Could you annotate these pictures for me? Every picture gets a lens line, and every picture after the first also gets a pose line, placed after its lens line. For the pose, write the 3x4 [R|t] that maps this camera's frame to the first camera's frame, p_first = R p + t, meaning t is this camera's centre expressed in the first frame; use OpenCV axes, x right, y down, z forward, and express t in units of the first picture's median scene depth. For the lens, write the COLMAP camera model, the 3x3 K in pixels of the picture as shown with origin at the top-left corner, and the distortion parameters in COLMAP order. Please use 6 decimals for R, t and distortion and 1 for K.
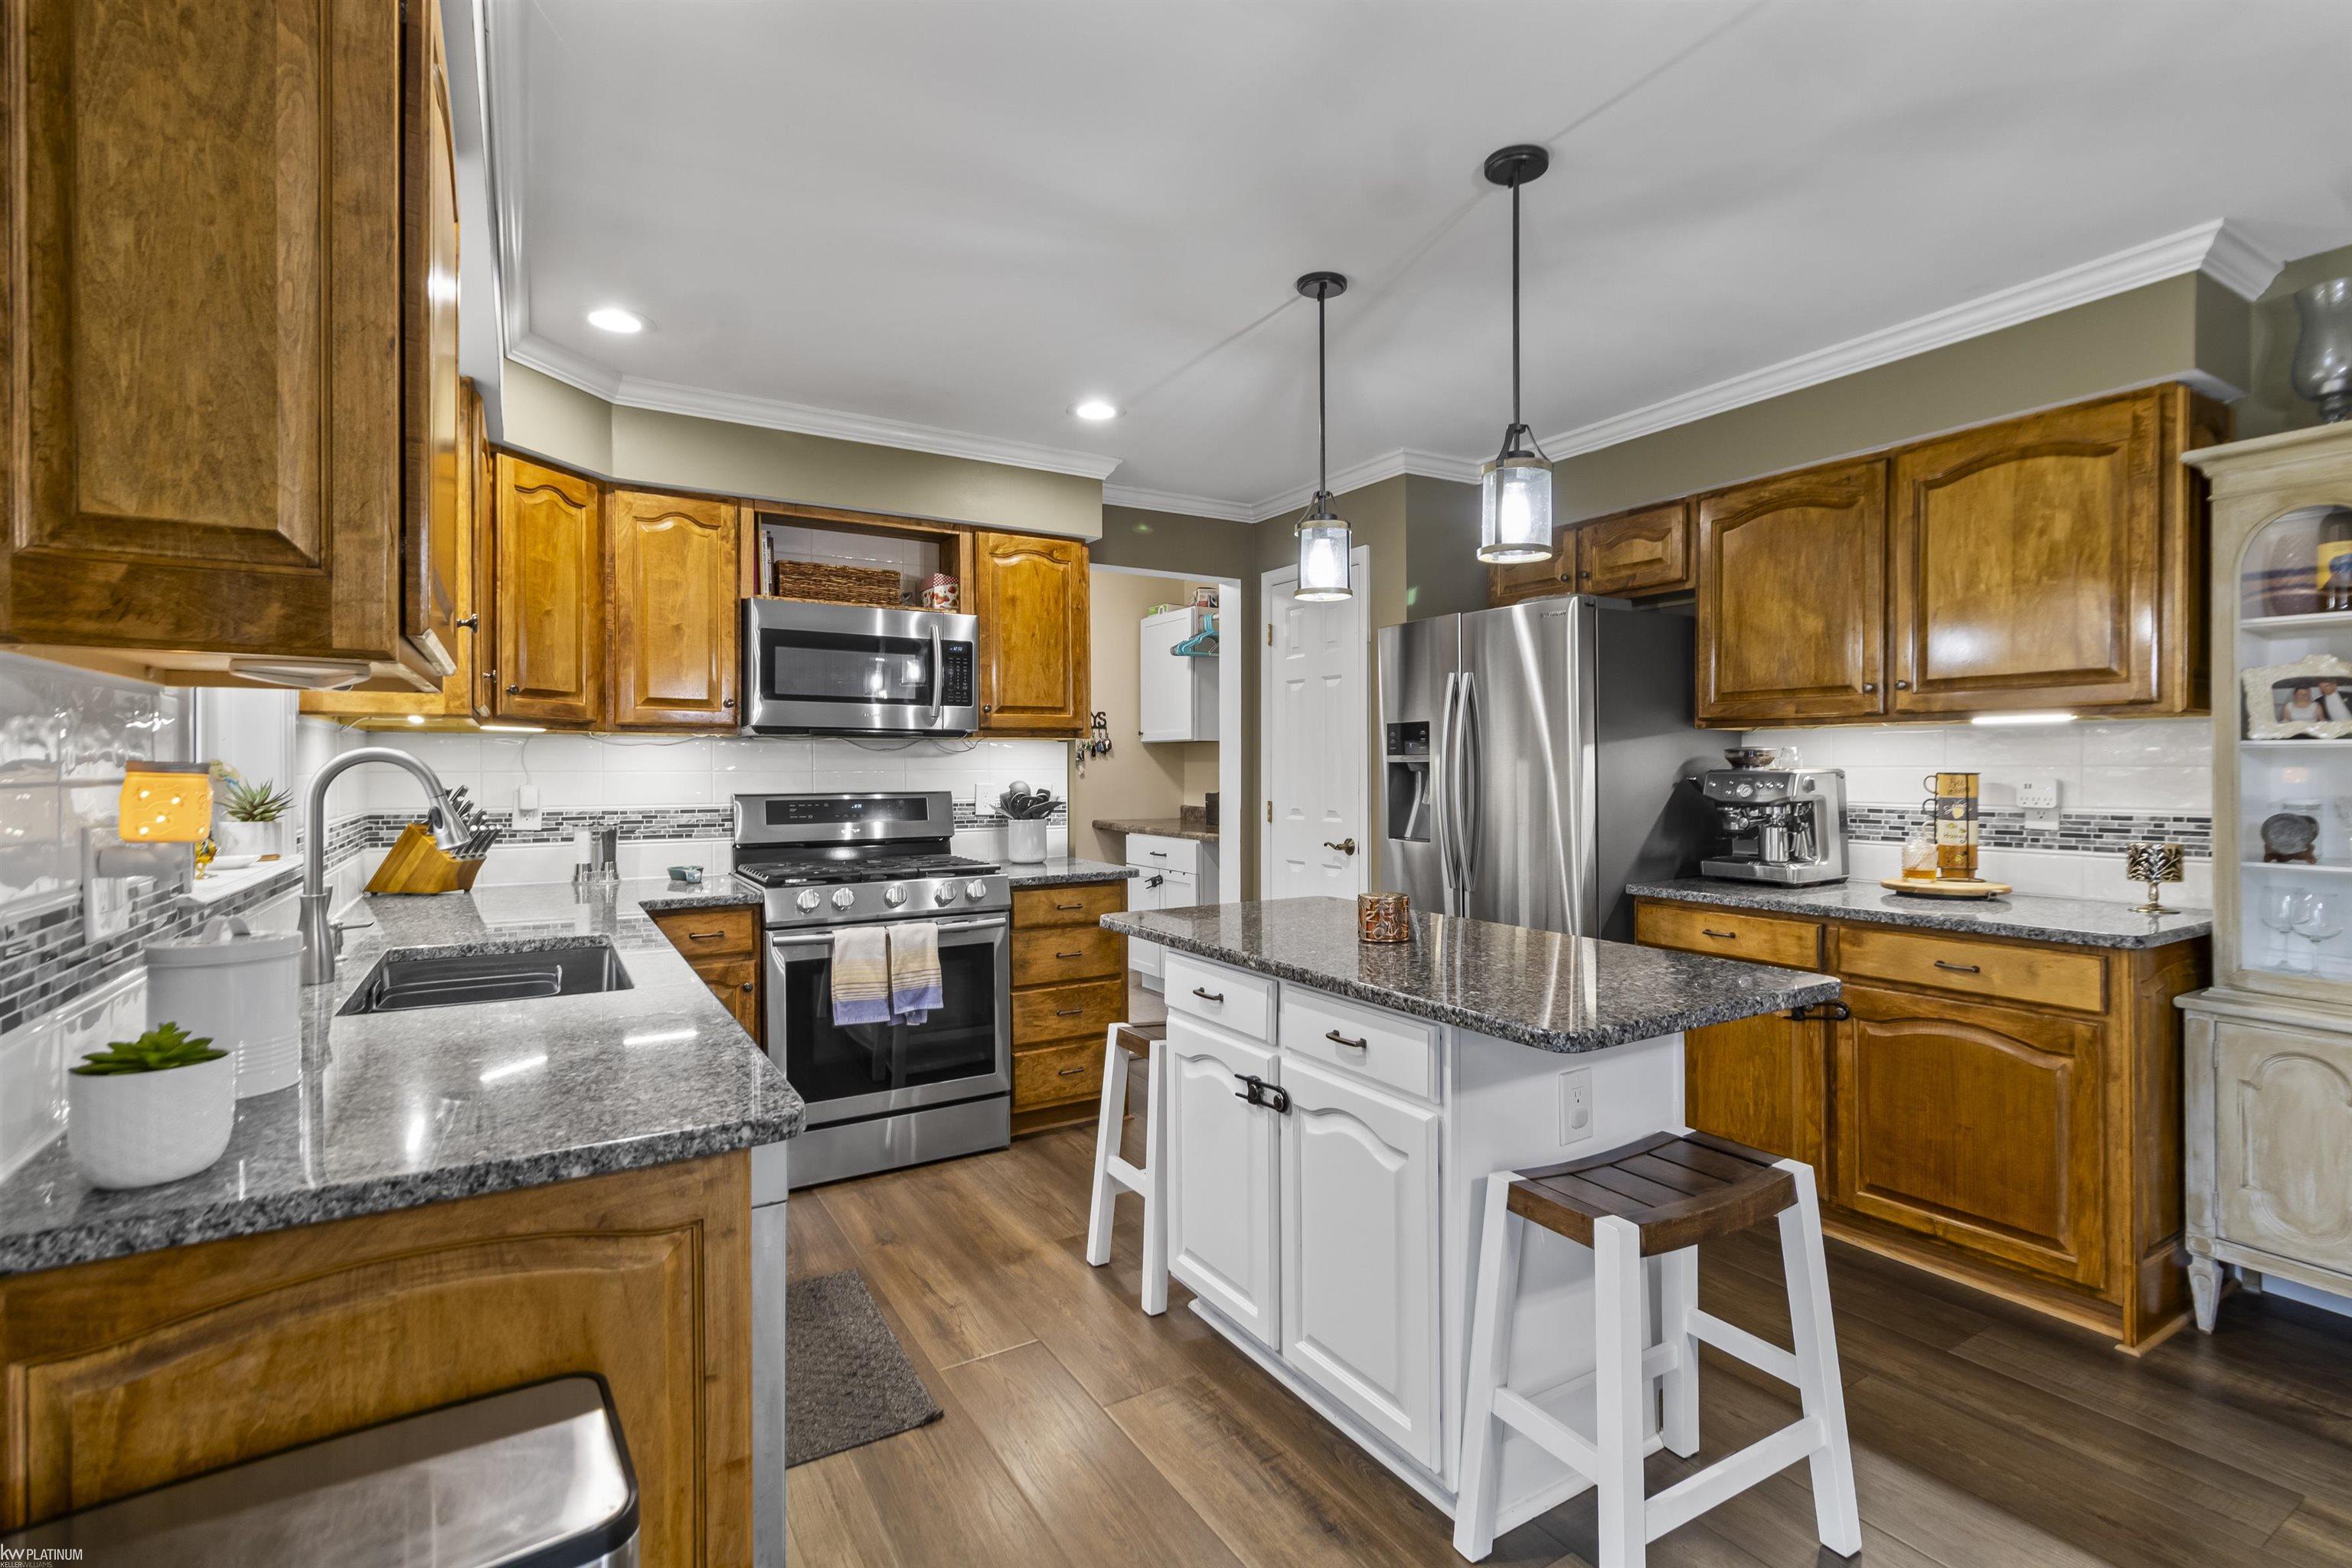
lens RADIAL K [[1099.3, 0, 1230.8], [0, 1099.3, 769.5], [0, 0, 1]] dist [0.002561, 0.000339]
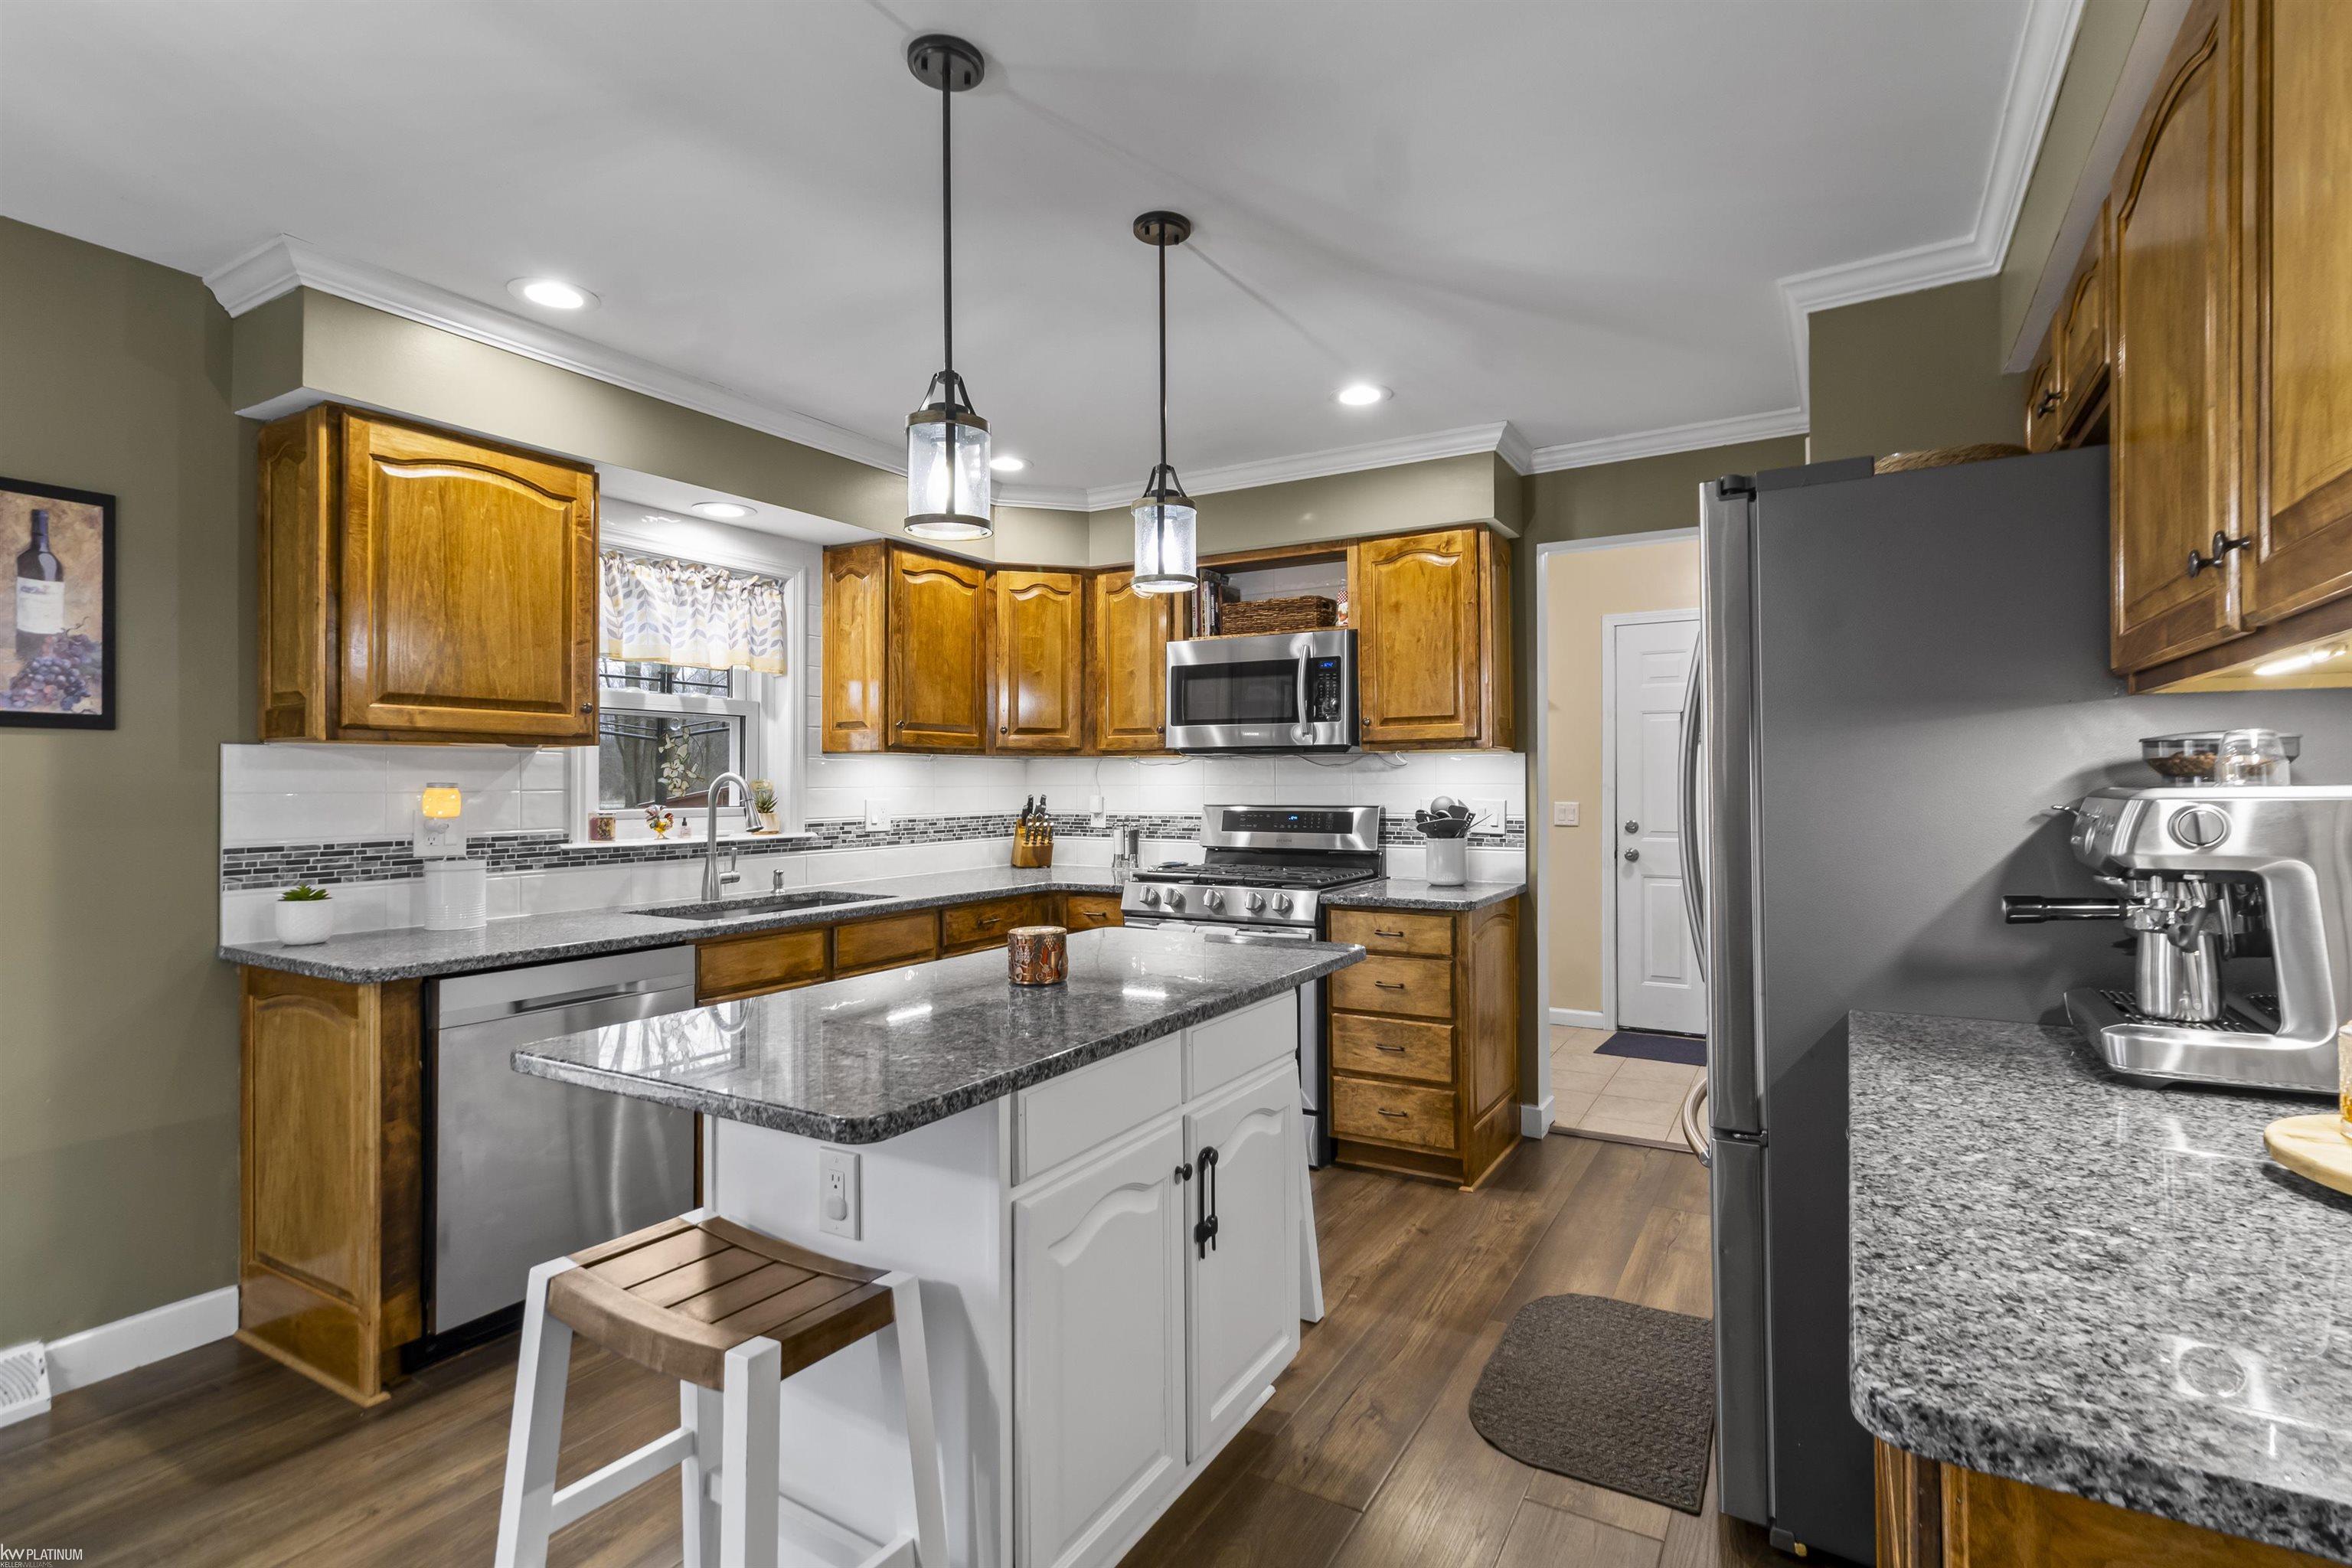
lens RADIAL K [[1104.1, 0, 1212.9], [0, 1104.1, 773.9], [0, 0, 1]] dist [-0.000276, -0.000042]
pose [[0.461554, -0.007091, -0.887084, 0.680384], [0.001395, 0.999973, -0.007268, -0.002471], [0.887111, 0.002117, 0.461551, 0.495653]]
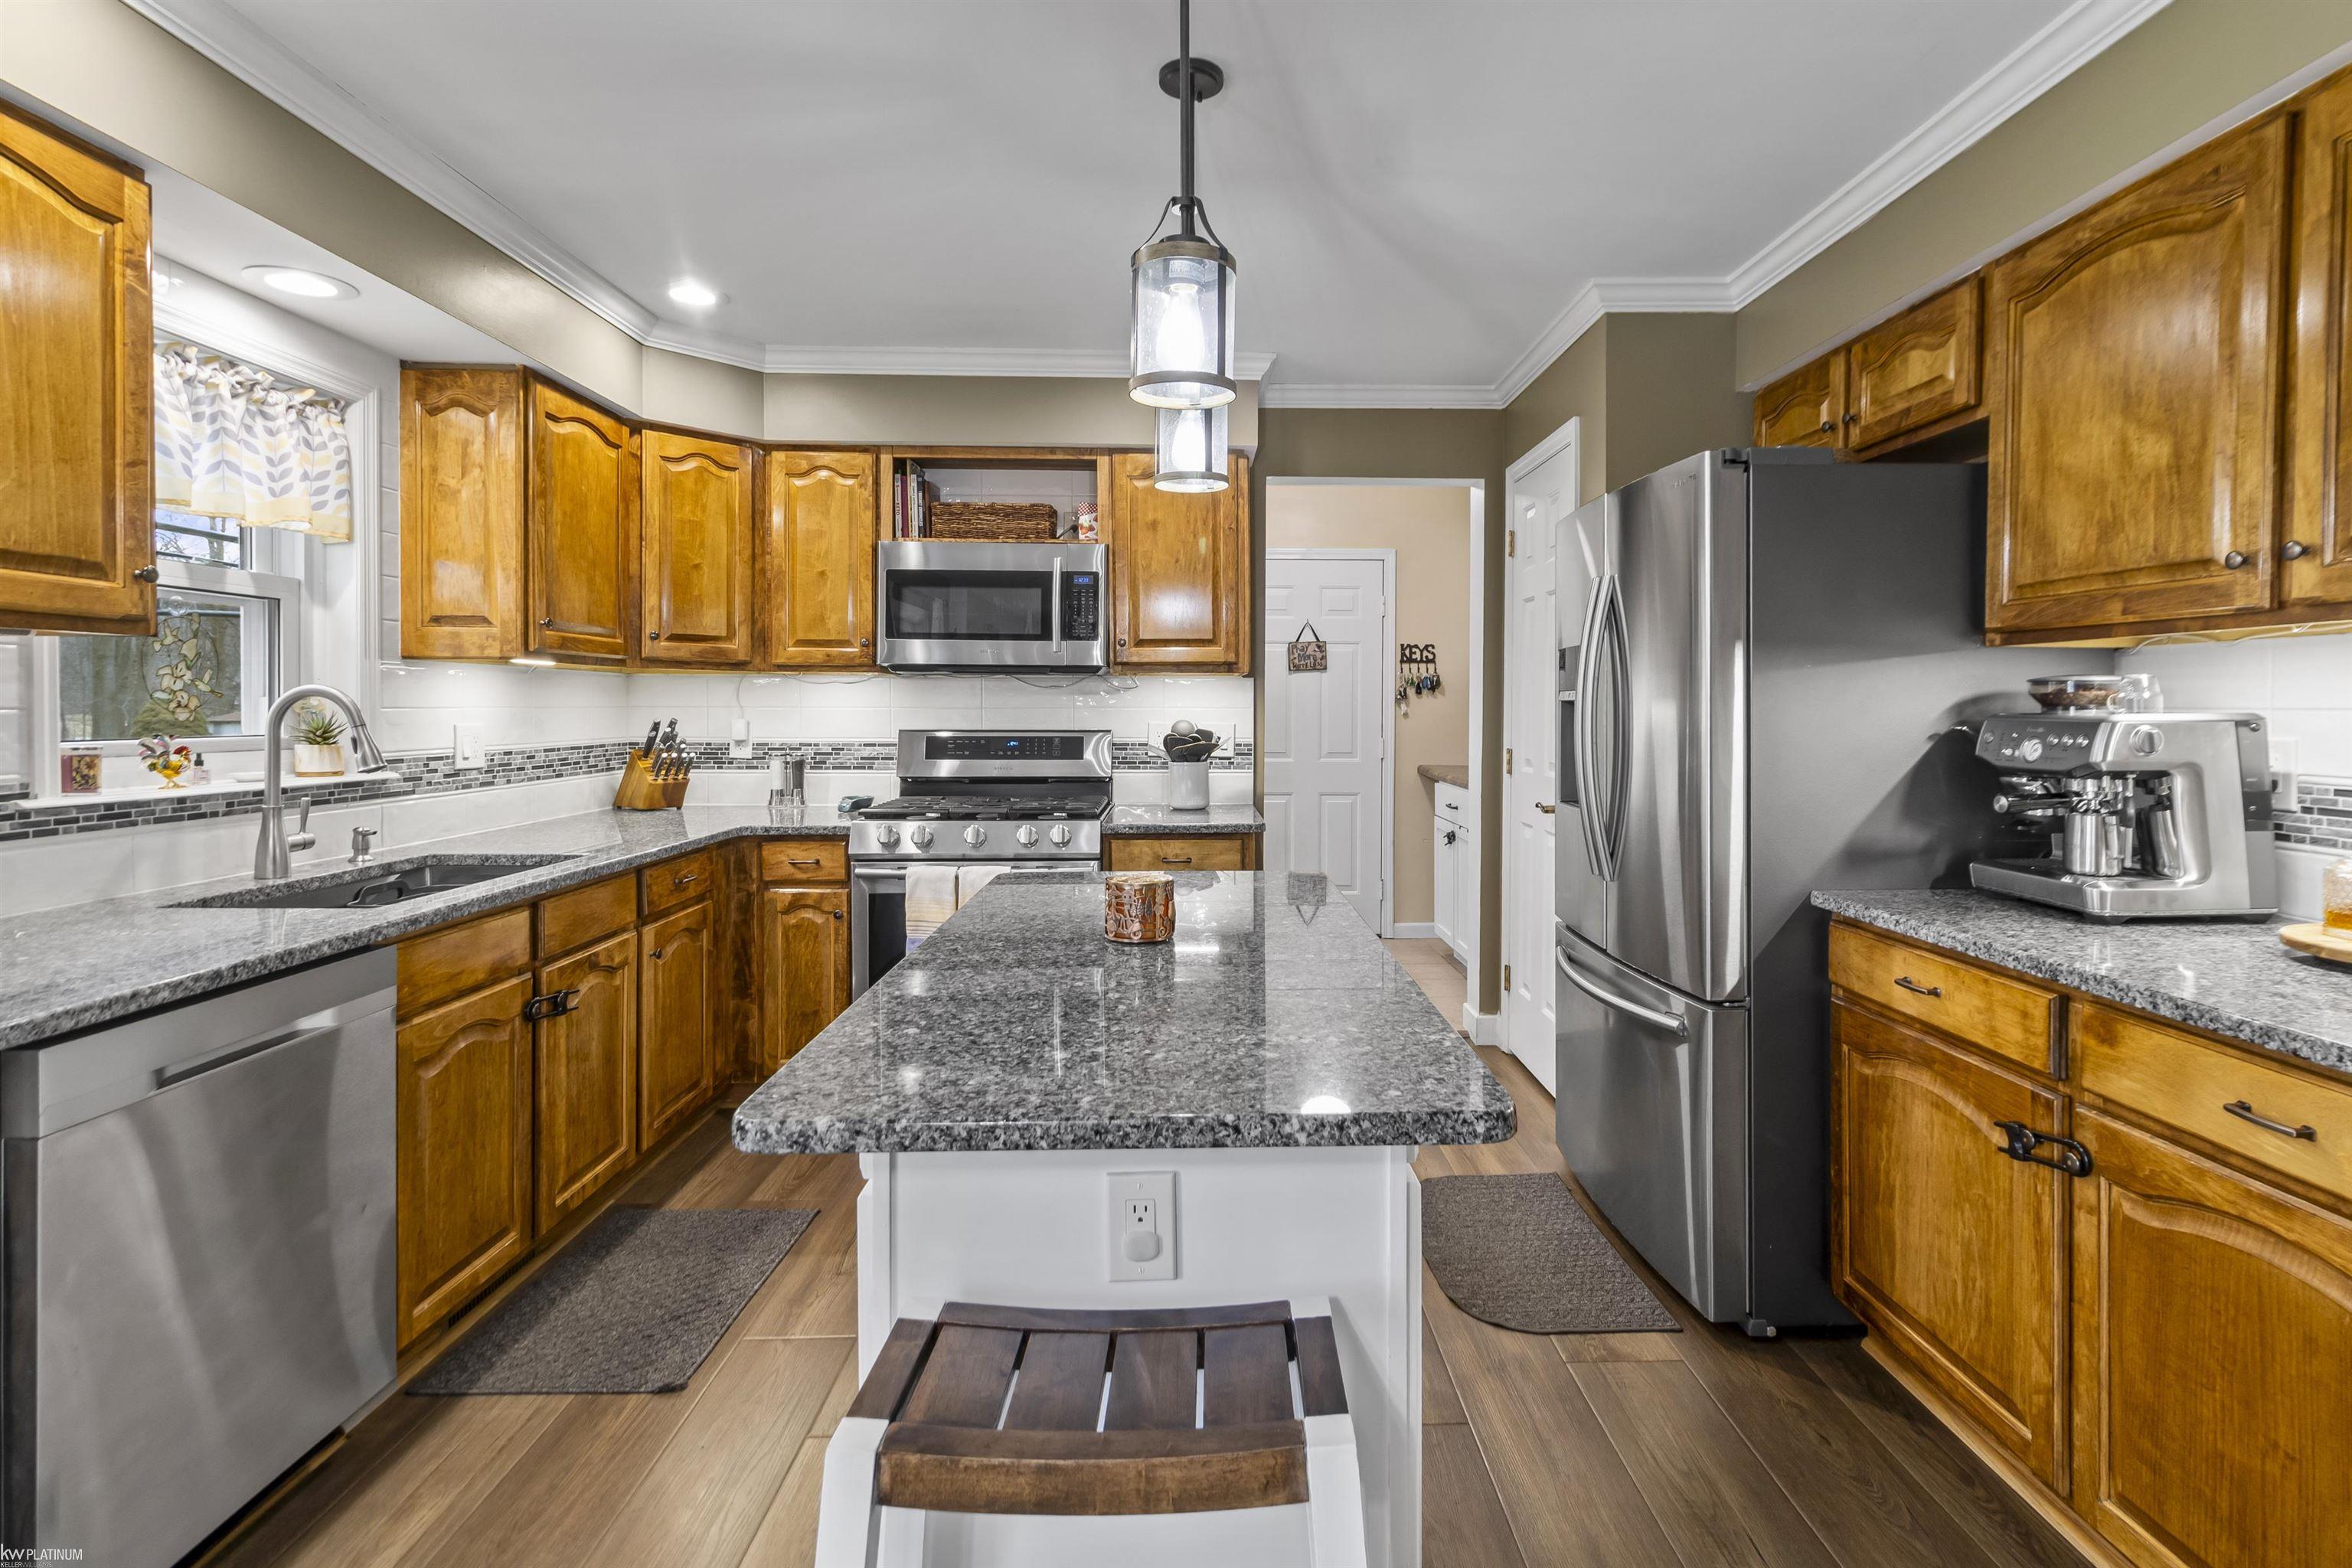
lens RADIAL K [[1116.6, 0, 1225.7], [0, 1116.6, 720.6], [0, 0, 1]] dist [0.001493, -0.000927]
pose [[0.860703, 0.011017, -0.508988, 0.394639], [-0.005704, 0.999912, 0.011997, -0.000757], [0.509075, -0.007423, 0.860690, 0.262916]]
